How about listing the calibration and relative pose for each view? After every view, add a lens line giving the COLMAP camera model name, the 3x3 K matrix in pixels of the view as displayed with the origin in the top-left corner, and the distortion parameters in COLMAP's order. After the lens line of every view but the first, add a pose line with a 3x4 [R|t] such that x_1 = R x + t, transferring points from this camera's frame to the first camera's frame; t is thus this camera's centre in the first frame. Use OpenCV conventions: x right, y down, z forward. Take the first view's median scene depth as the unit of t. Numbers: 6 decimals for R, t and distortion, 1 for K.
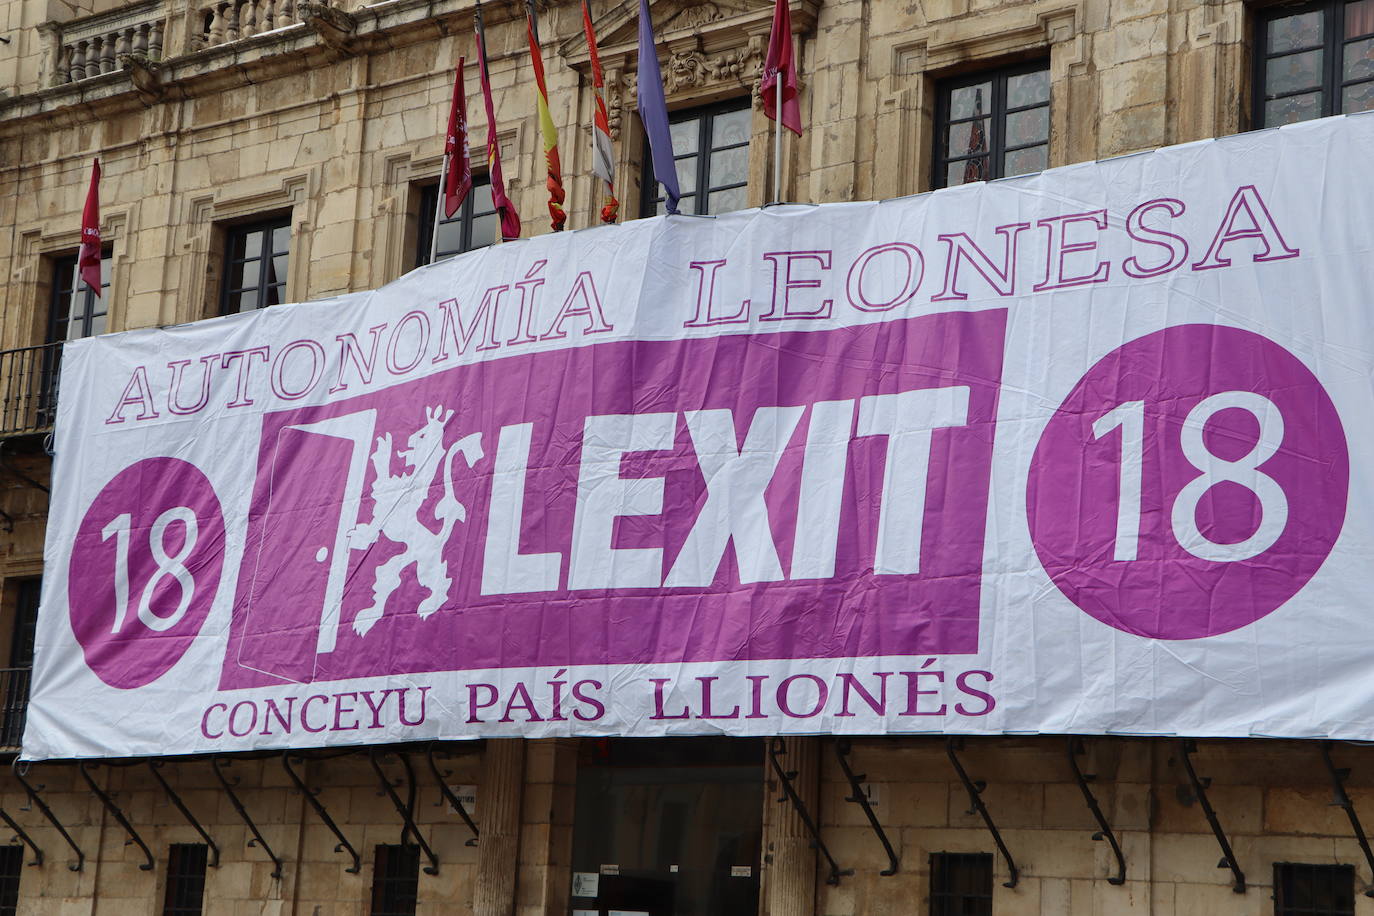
lens RADIAL K [[2456.3, 0, 682.1], [0, 2456.3, 496.4], [0, 0, 1]] dist [0.130464, 0.874565]
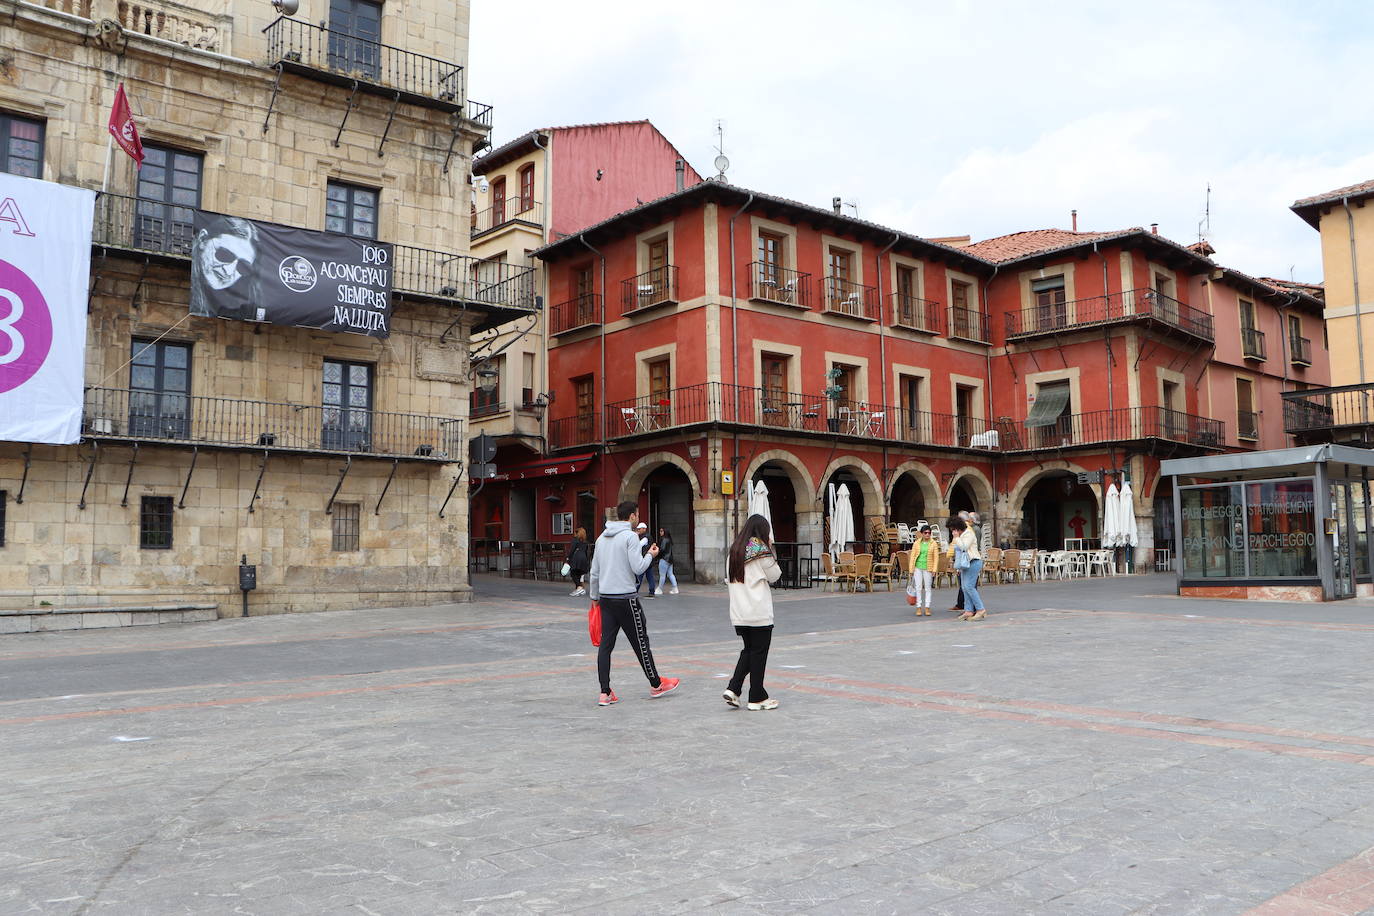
lens RADIAL K [[1129.1, 0, 699.0], [0, 1129.1, 478.0], [0, 0, 1]] dist [-0.184892, 0.159671]
pose [[0.222243, 0.020400, 0.974778, -0.455332], [-0.173036, 0.984735, 0.018843, -0.000087], [-0.959514, -0.172860, 0.222380, 0.099953]]
